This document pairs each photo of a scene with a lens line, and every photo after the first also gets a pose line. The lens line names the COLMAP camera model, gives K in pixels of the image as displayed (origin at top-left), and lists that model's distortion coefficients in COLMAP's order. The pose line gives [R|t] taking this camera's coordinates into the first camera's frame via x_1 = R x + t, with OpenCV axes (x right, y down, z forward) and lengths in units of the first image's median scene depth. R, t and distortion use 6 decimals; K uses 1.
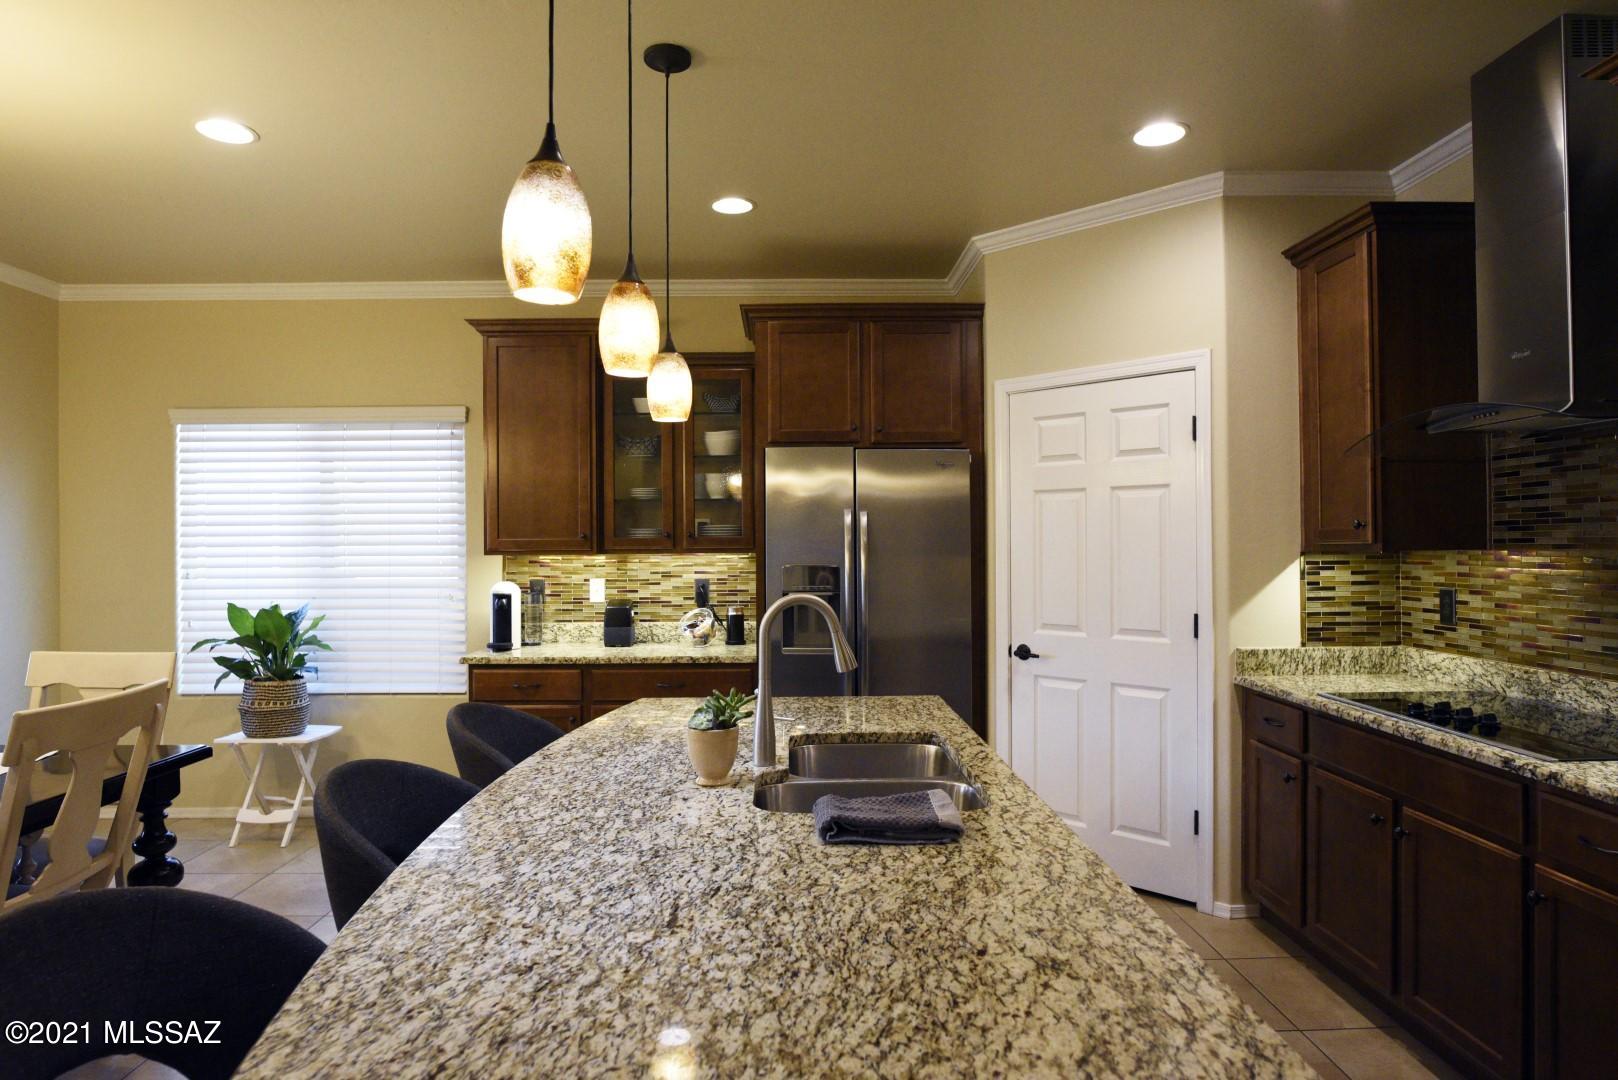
lens RADIAL K [[929.6, 0, 801.4], [0, 929.6, 549.1], [0, 0, 1]] dist [-0.036914, 0.014552]
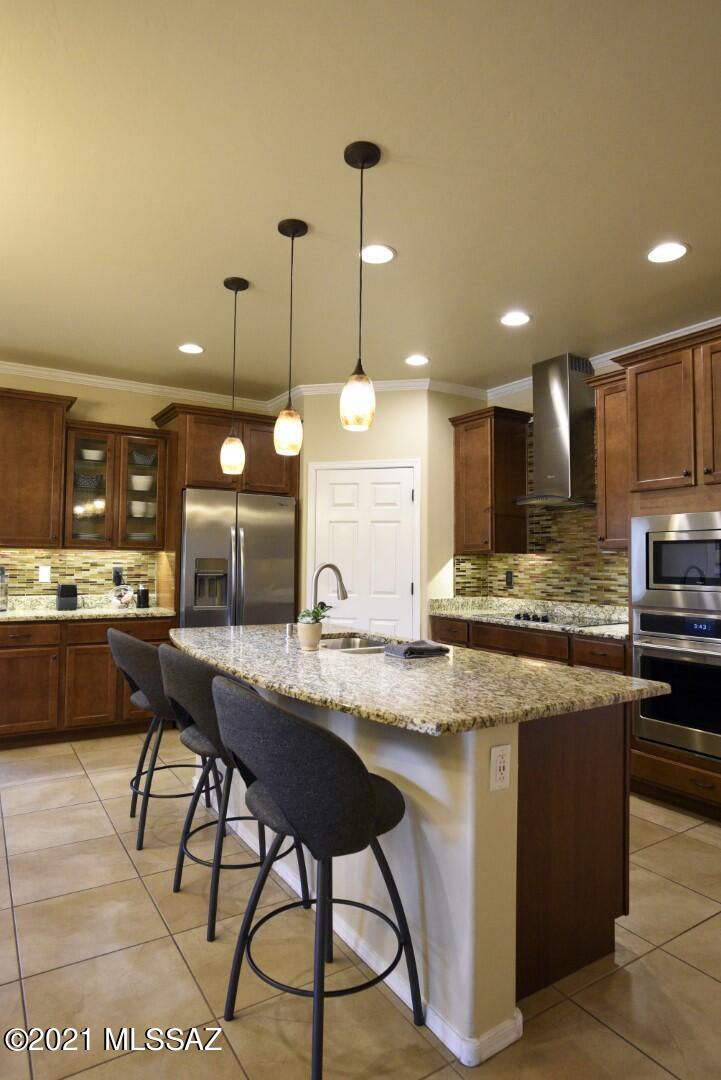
lens RADIAL K [[620.5, 0, 356.5], [0, 620.5, 539.4], [0, 0, 1]] dist [-0.036914, 0.014552]
pose [[0.856515, 0.034439, 0.514972, -0.395079], [-0.013657, 0.998934, -0.044089, 0.033335], [-0.515941, 0.030730, 0.856073, -0.142141]]
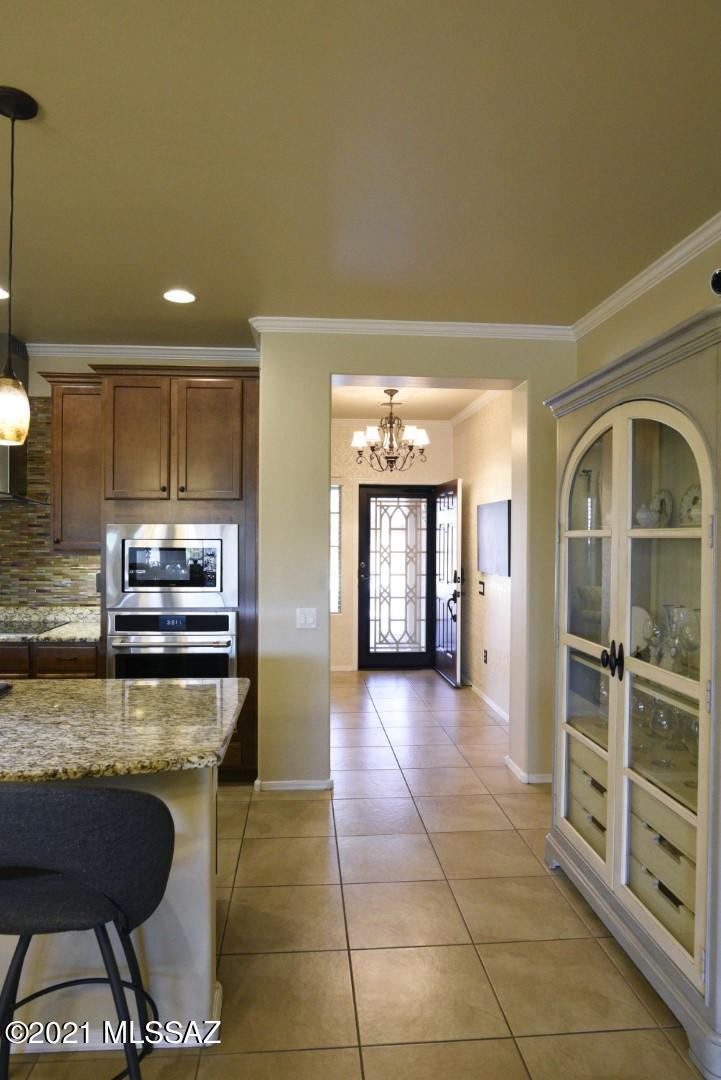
lens RADIAL K [[666.1, 0, 355.3], [0, 666.1, 539.6], [0, 0, 1]] dist [-0.029122, 0.003797]
pose [[-0.059534, 0.002127, 0.998224, -0.627106], [-0.001876, 0.999996, -0.002243, -0.020850], [-0.998225, -0.002006, -0.059530, 0.112954]]
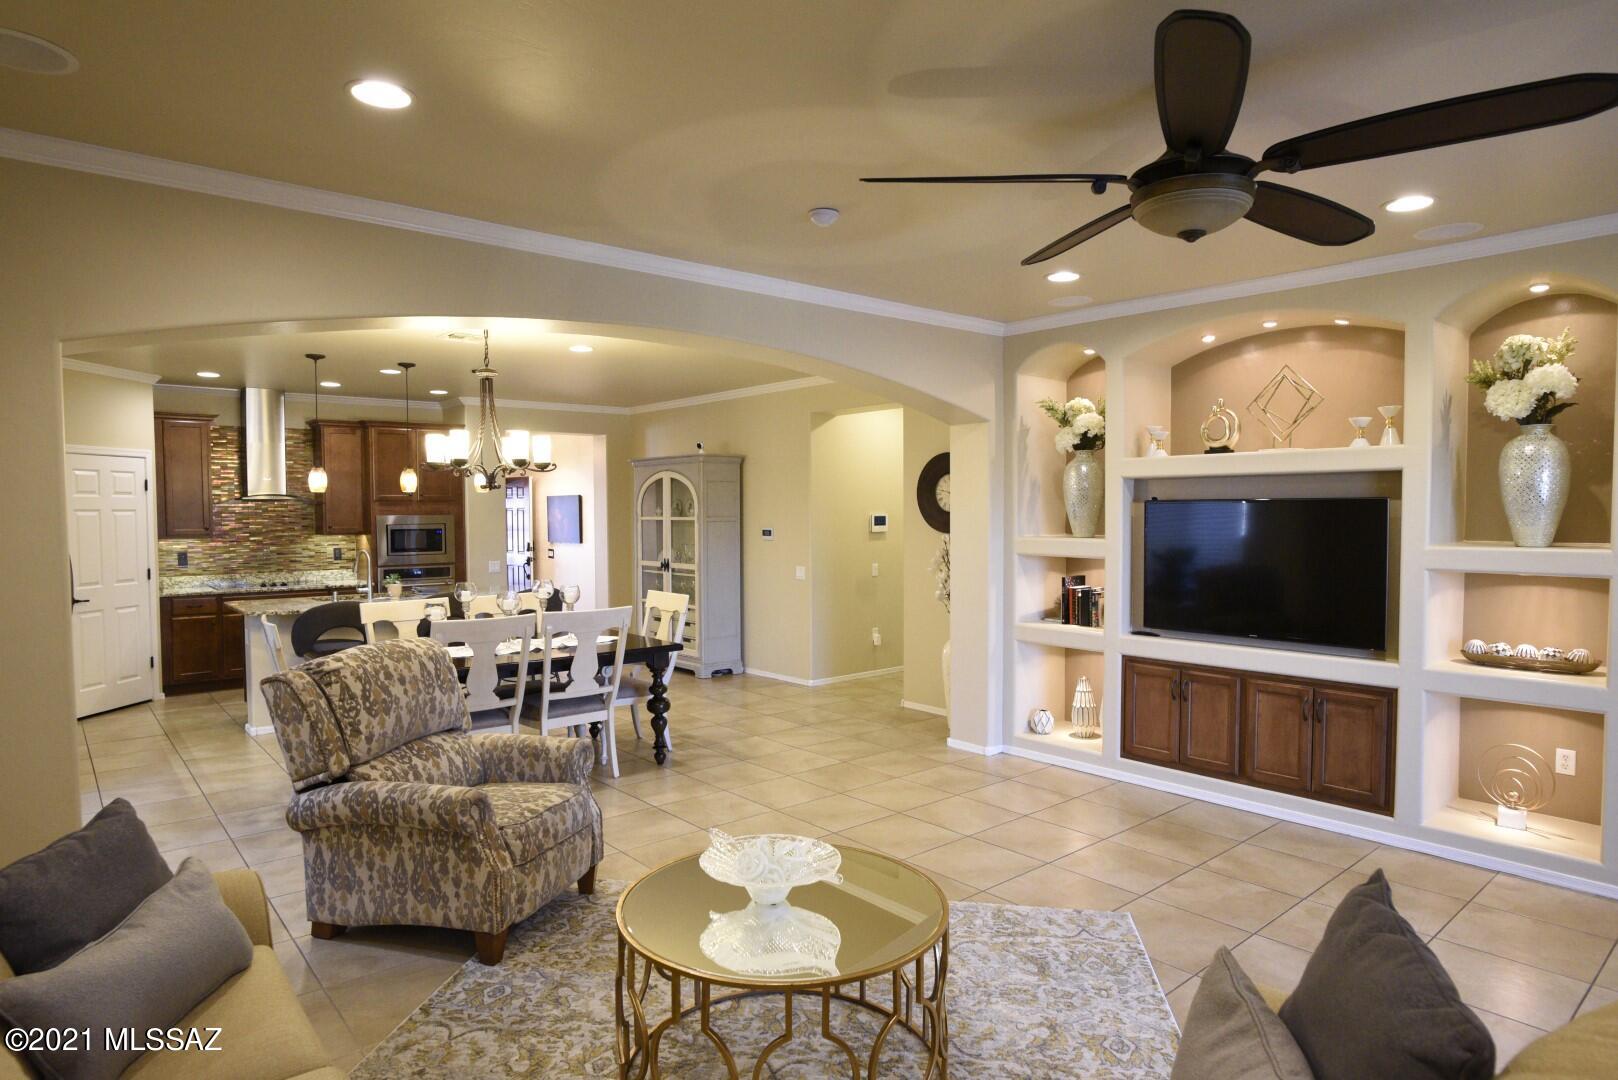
lens RADIAL K [[929.6, 0, 808.8], [0, 929.6, 552.4], [0, 0, 1]] dist [-0.036914, 0.014552]
pose [[-0.635435, -0.026170, 0.771711, -2.178106], [0.012381, 0.998952, 0.044071, -0.043971], [-0.772055, 0.037559, -0.634445, 1.114956]]
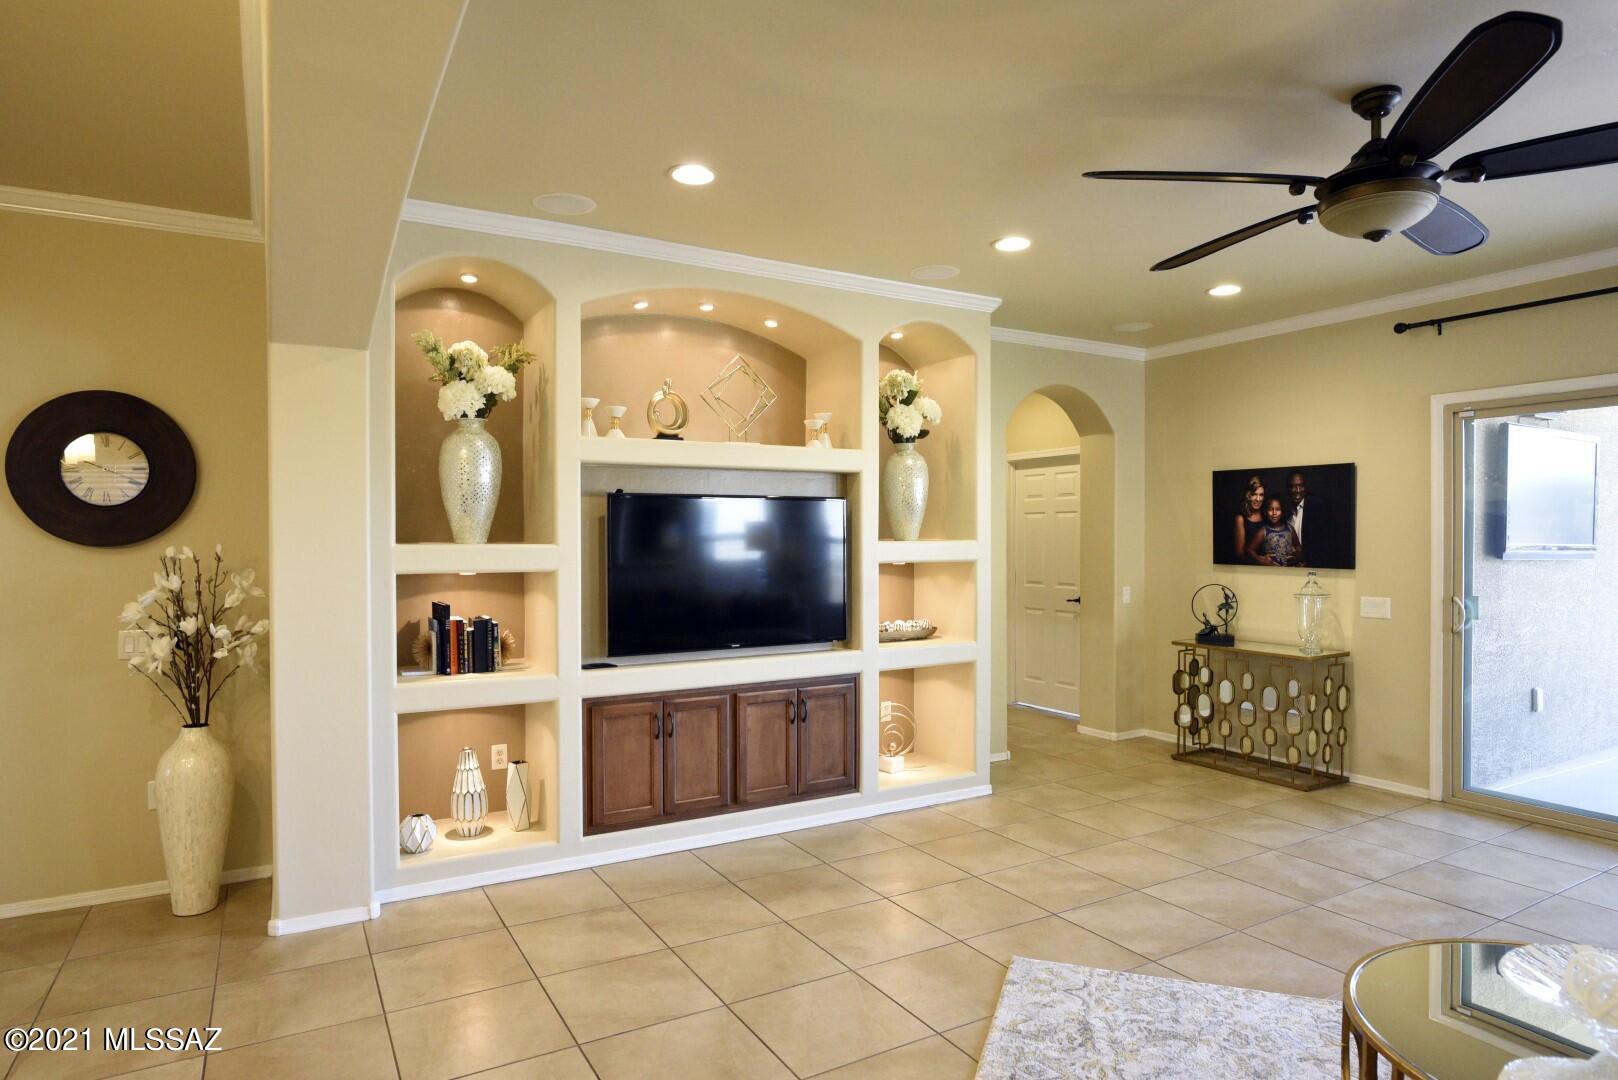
lens RADIAL K [[929.6, 0, 805.5], [0, 929.6, 548.3], [0, 0, 1]] dist [-0.036914, 0.014552]
pose [[-0.872688, 0.013576, -0.488089, -1.052734], [0.004457, 0.999793, 0.019838, -0.008527], [0.488257, 0.015137, -0.872568, 0.885766]]
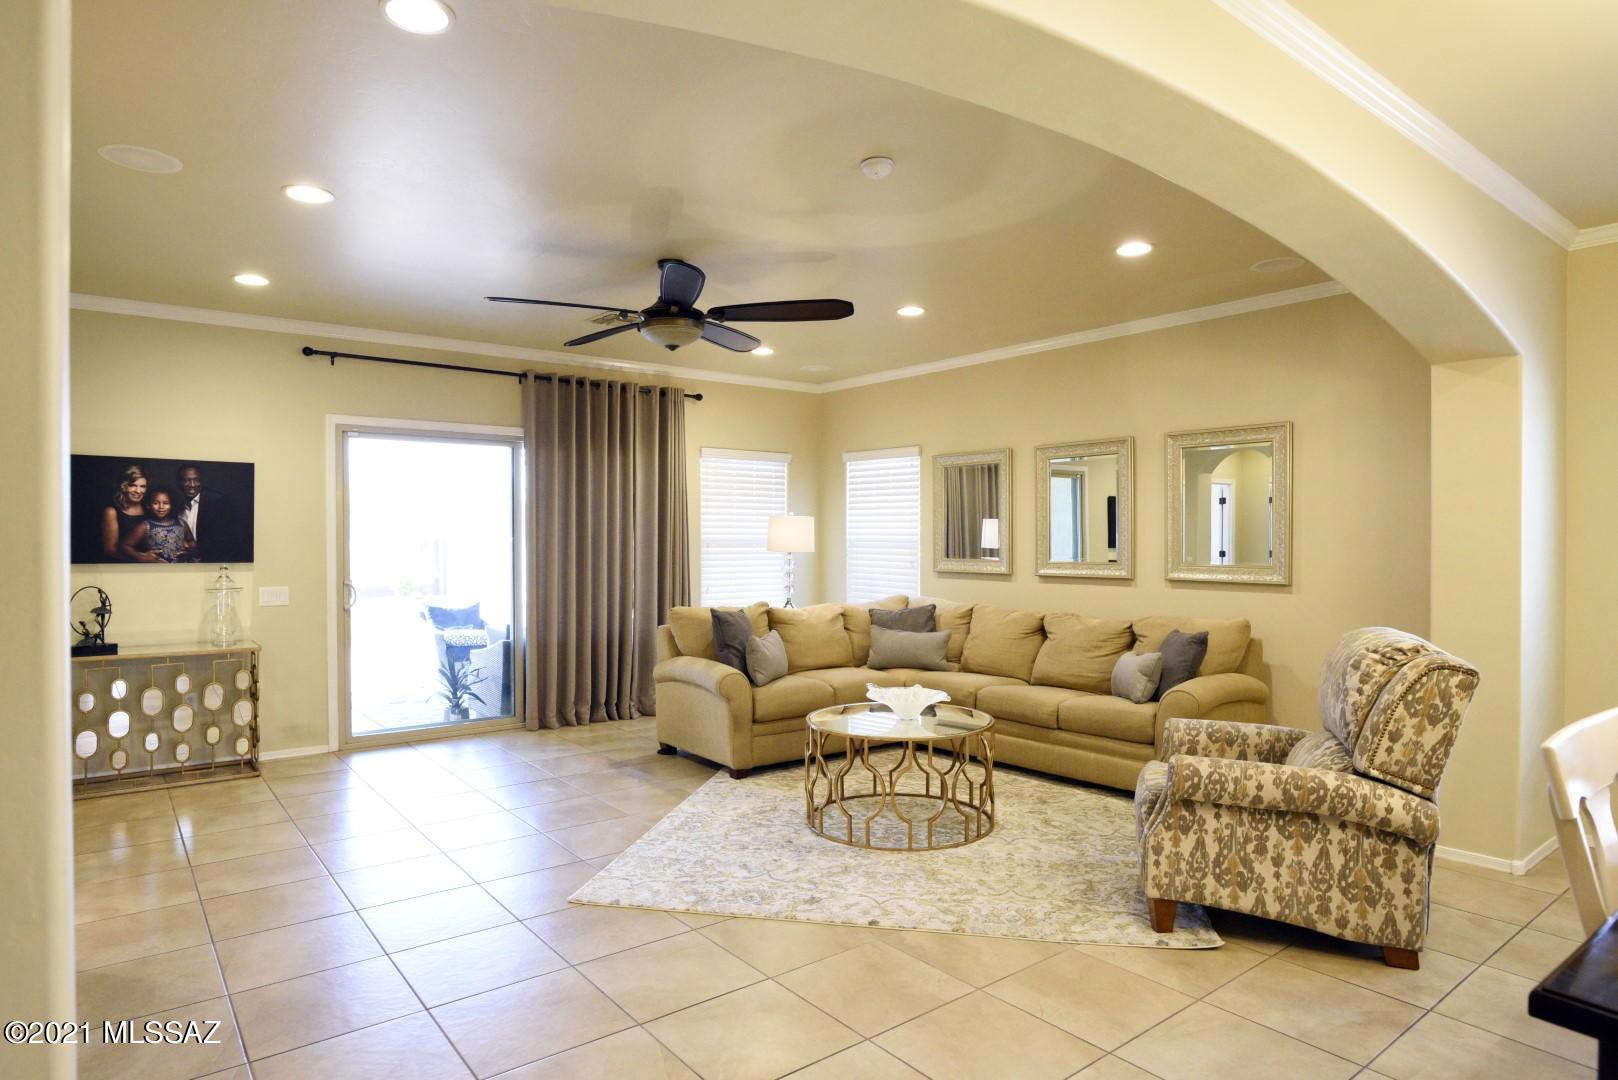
lens RADIAL K [[929.6, 0, 805.6], [0, 929.6, 546.9], [0, 0, 1]] dist [-0.036914, 0.014552]
pose [[0.600520, 0.013986, -0.799487, -0.716867], [-0.005983, 0.999898, 0.012998, 0.005156], [0.799587, -0.003023, 0.600542, -0.139799]]
